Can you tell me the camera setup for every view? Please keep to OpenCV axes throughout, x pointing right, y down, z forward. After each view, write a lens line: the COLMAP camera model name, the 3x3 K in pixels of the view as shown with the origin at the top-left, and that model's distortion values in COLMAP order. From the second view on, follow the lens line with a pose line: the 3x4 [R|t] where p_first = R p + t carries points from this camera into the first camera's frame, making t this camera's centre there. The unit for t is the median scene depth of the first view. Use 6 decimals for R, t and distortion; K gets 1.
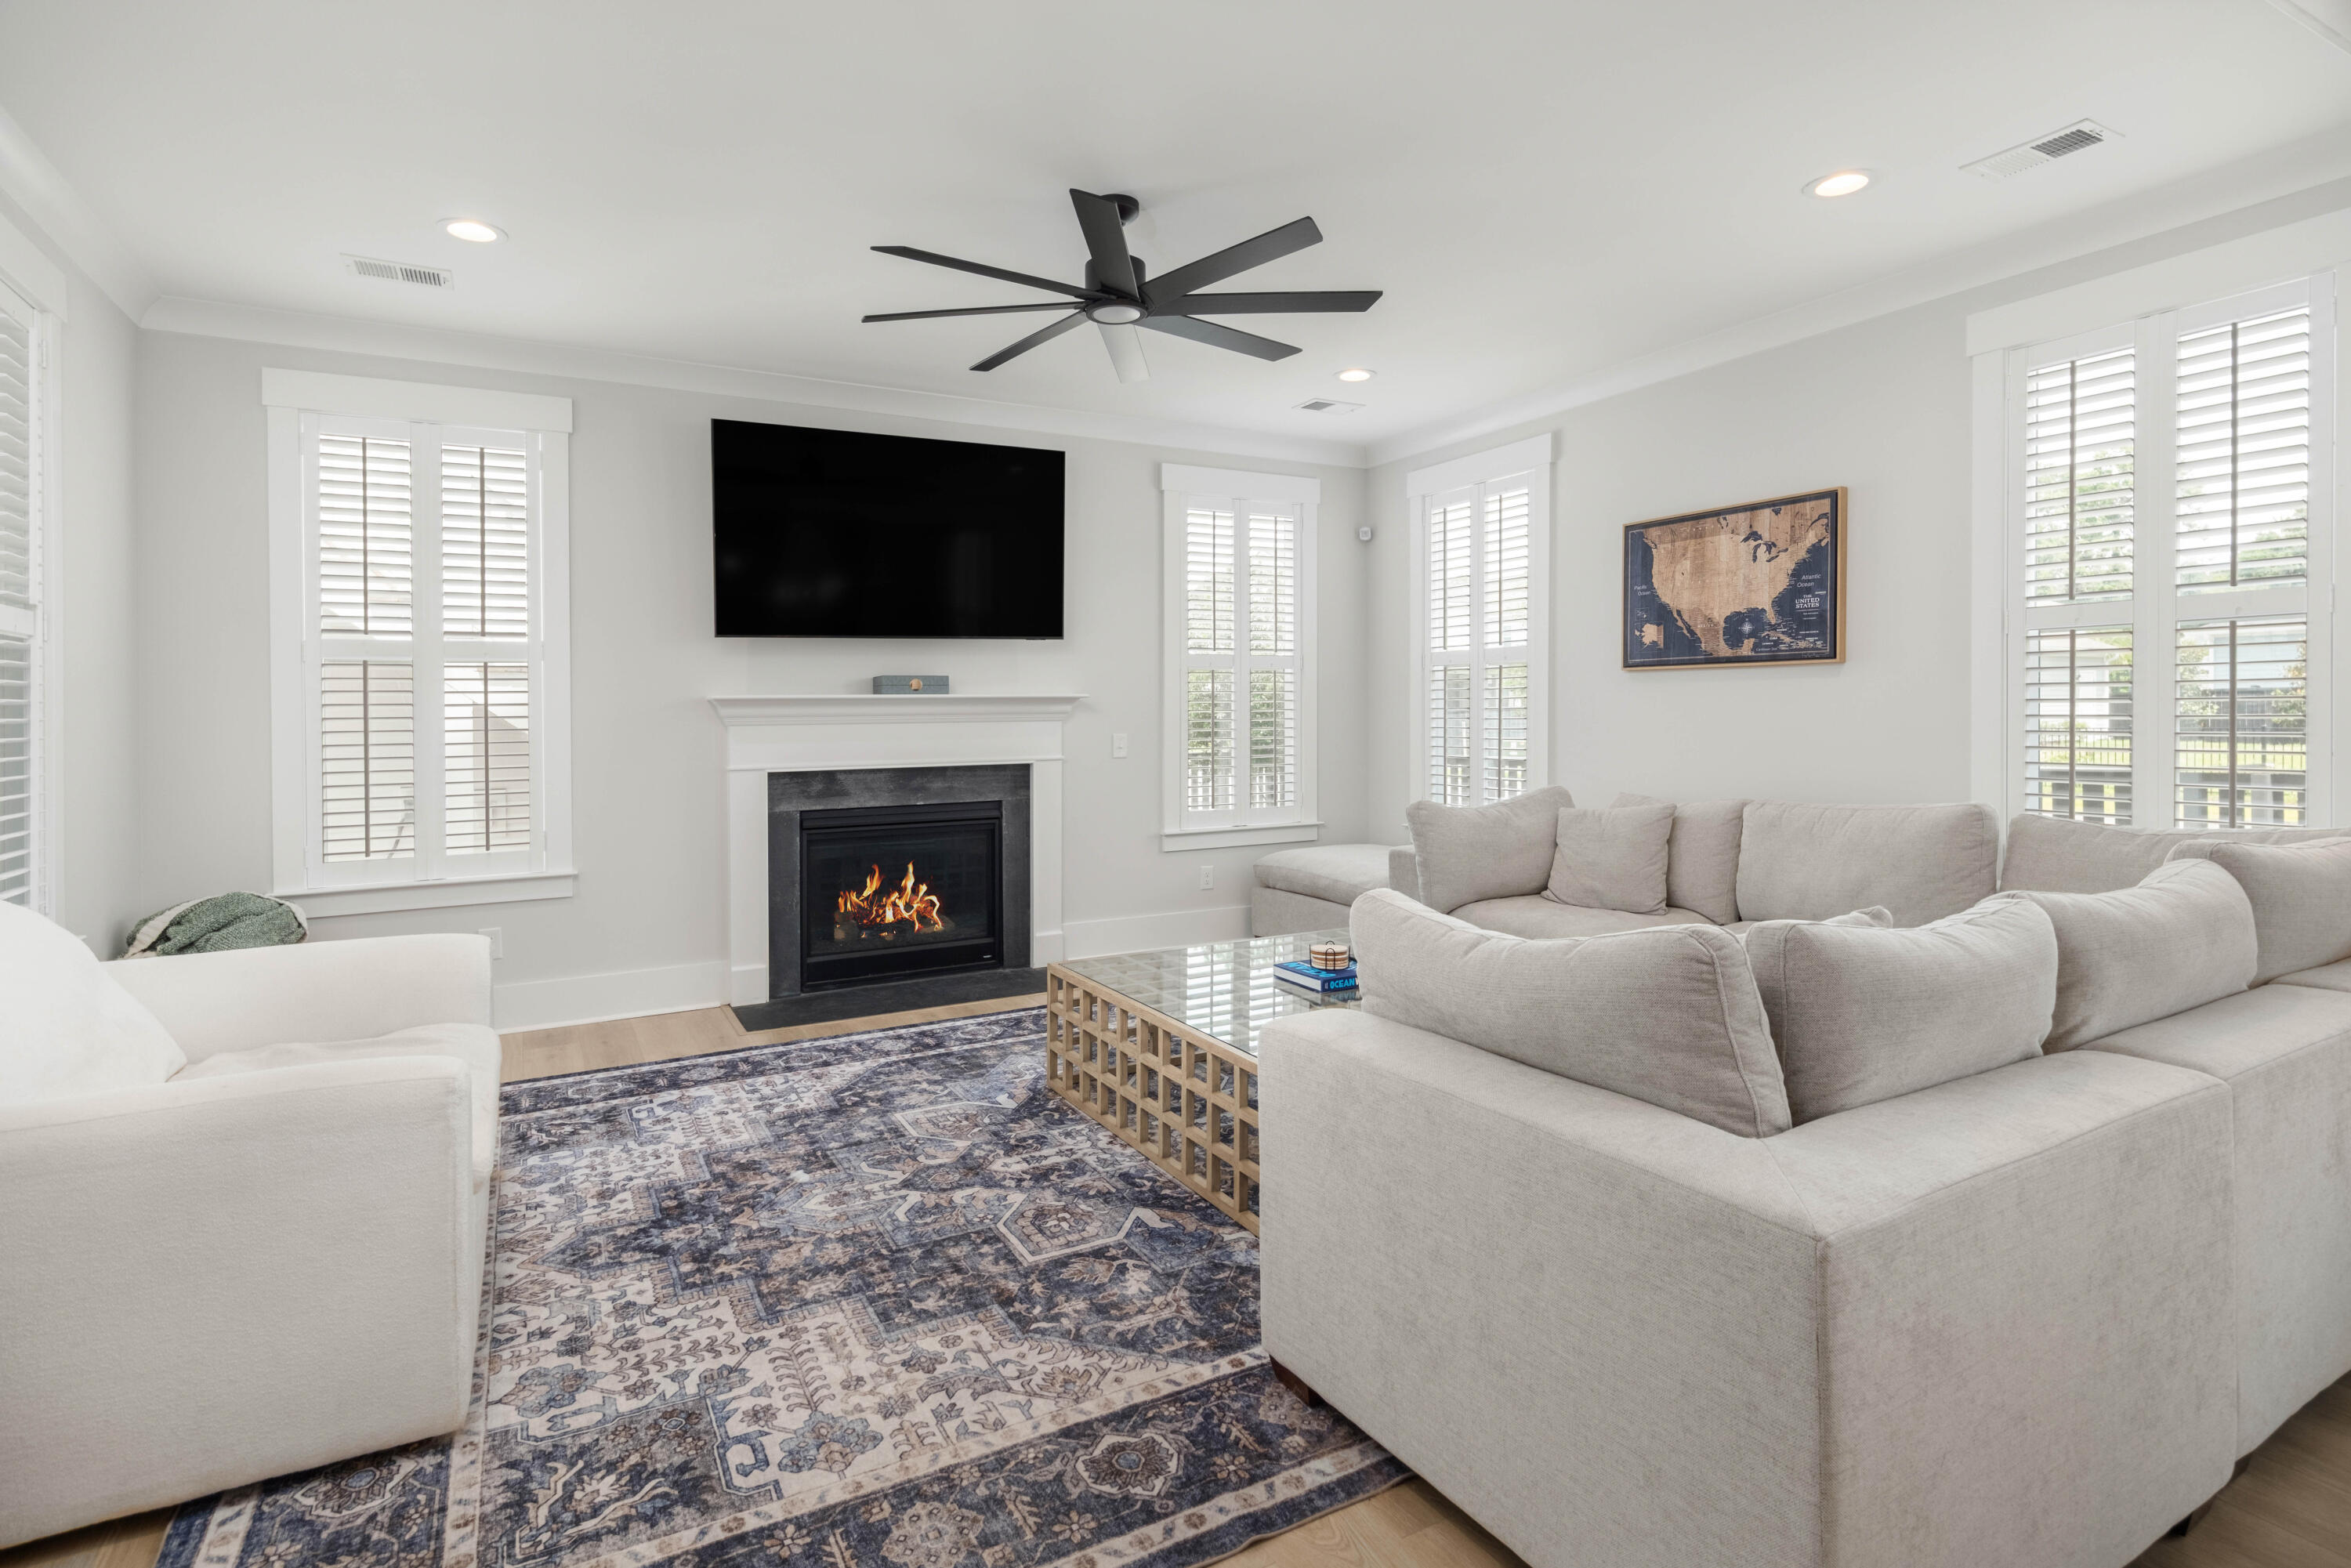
lens RADIAL K [[1166.6, 0, 1170.0], [0, 1166.6, 710.2], [0, 0, 1]] dist [0.014687, -0.000027]
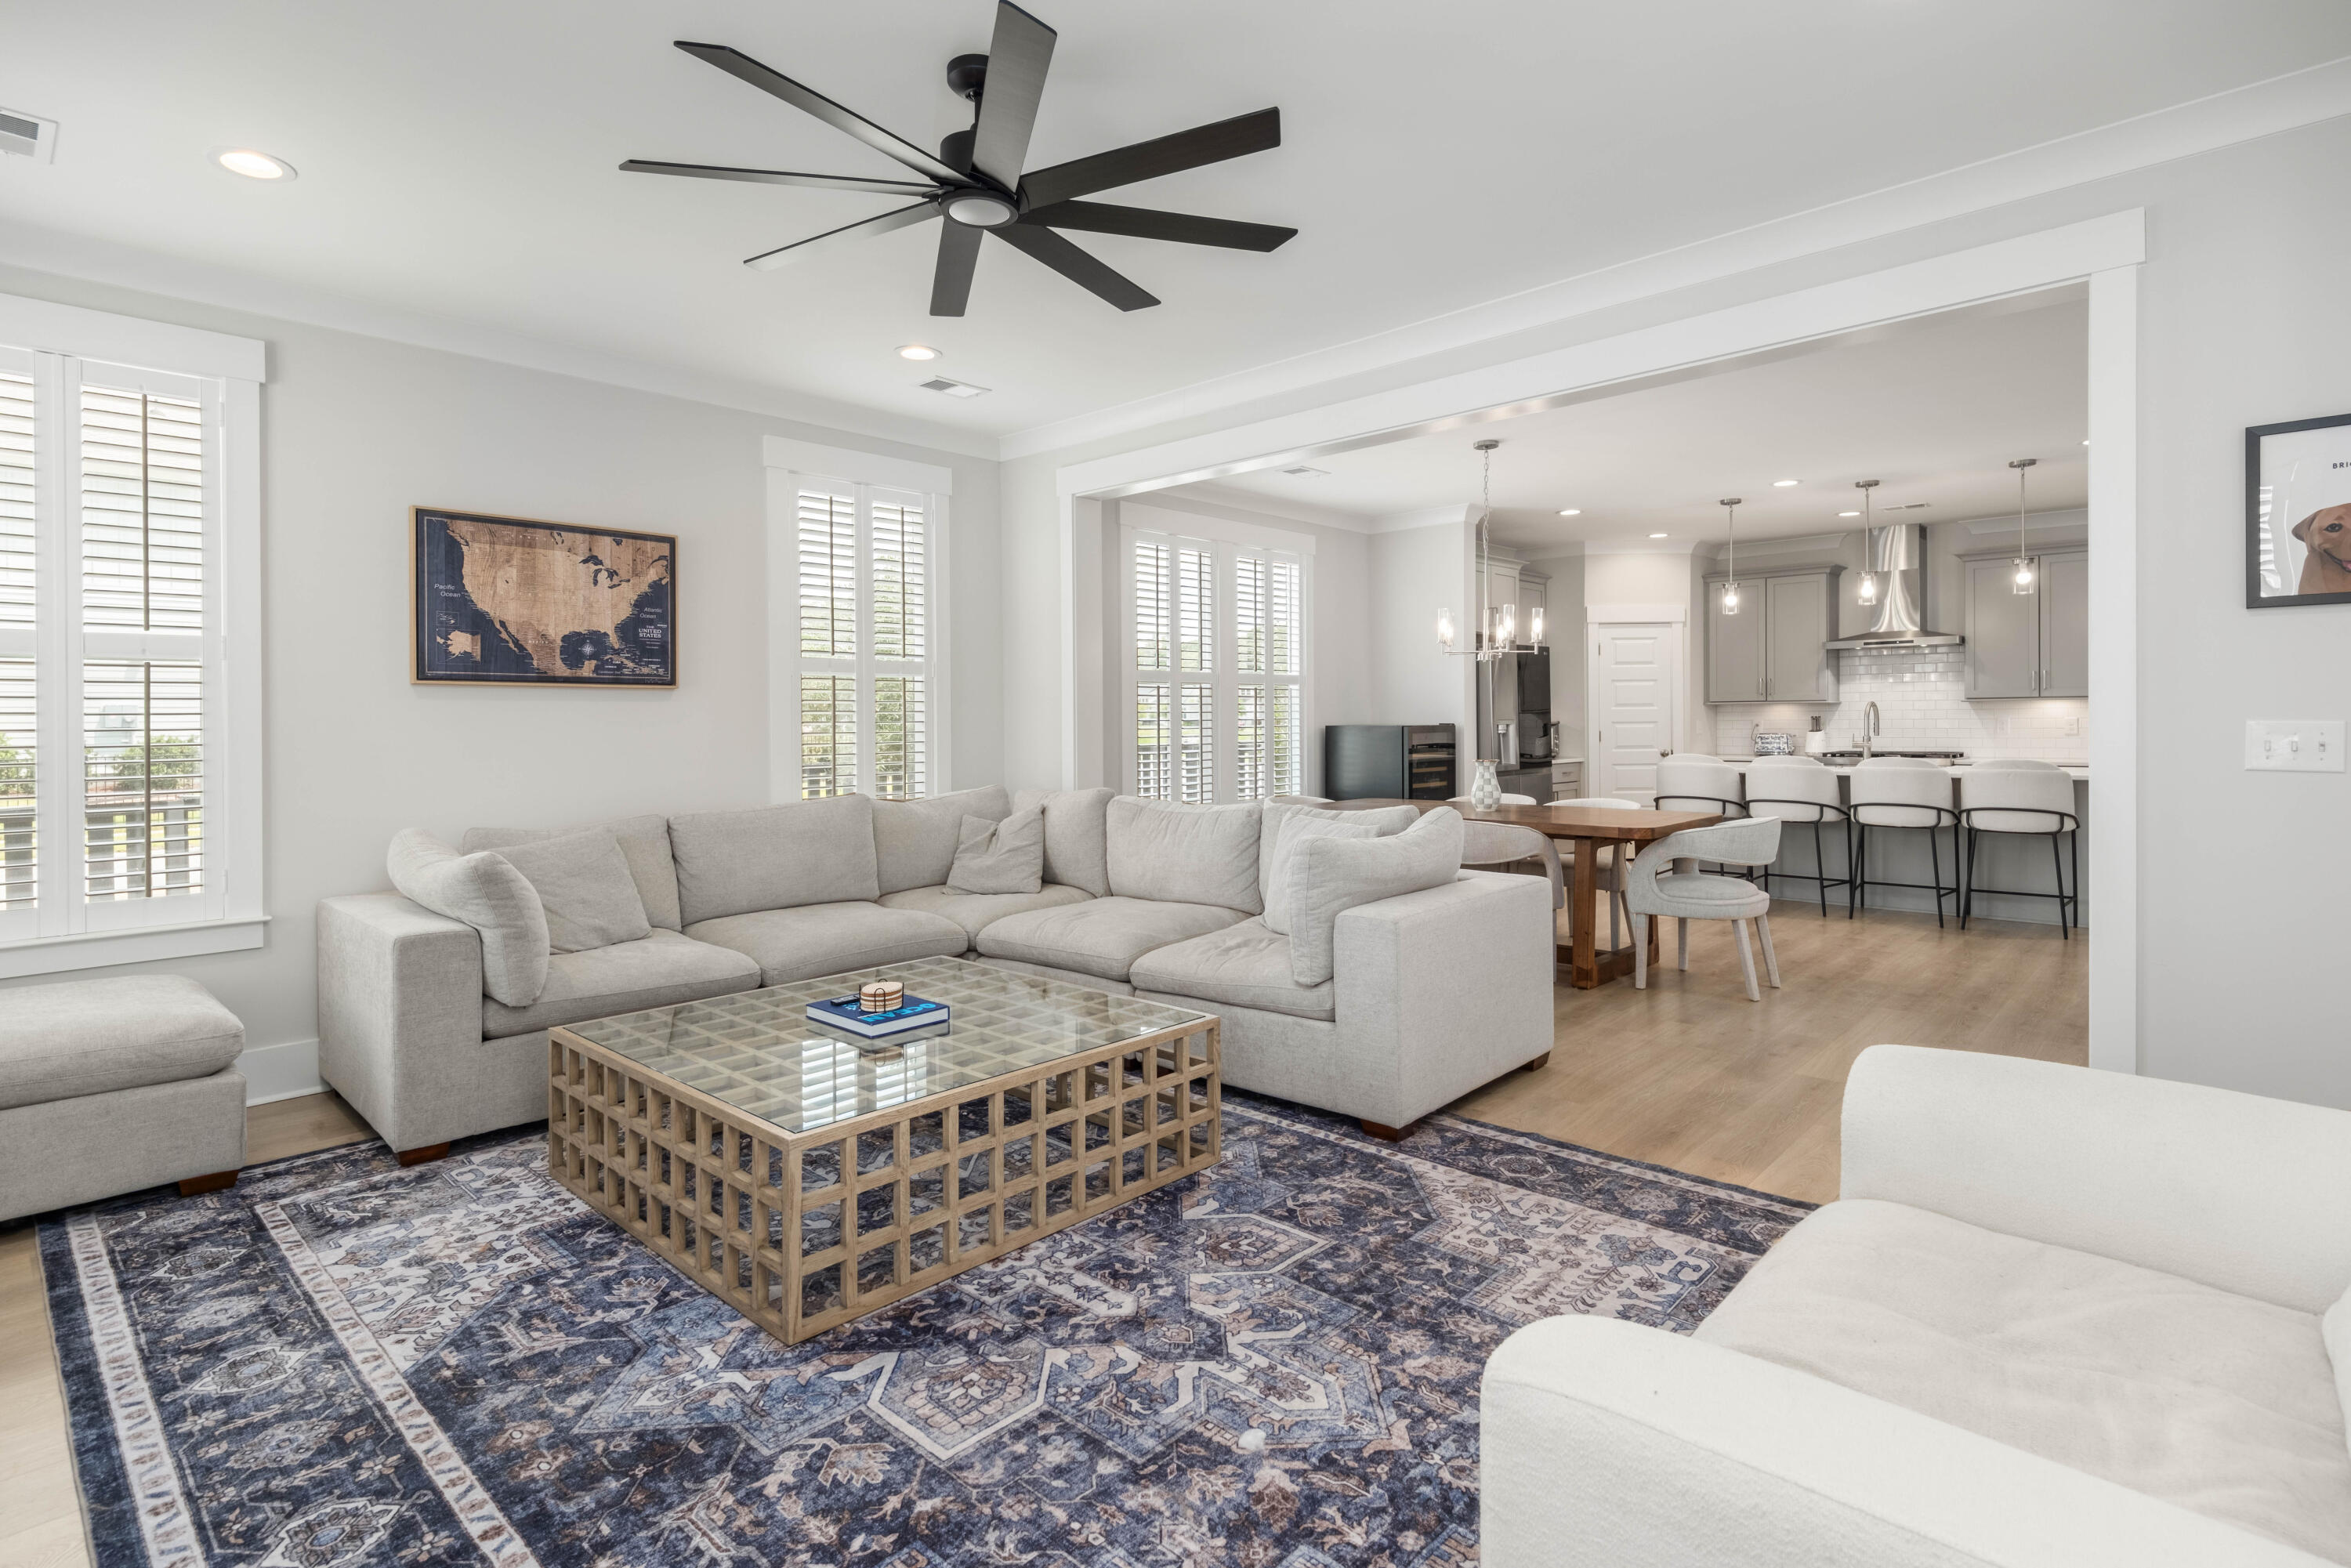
lens RADIAL K [[1141.8, 0, 1173.6], [0, 1141.8, 734.5], [0, 0, 1]] dist [0.013754, -0.000022]
pose [[-0.302632, 0.003703, 0.953100, -0.769790], [0.013212, 0.999913, 0.000310, 0.012153], [-0.953016, 0.012686, -0.302654, 1.048960]]
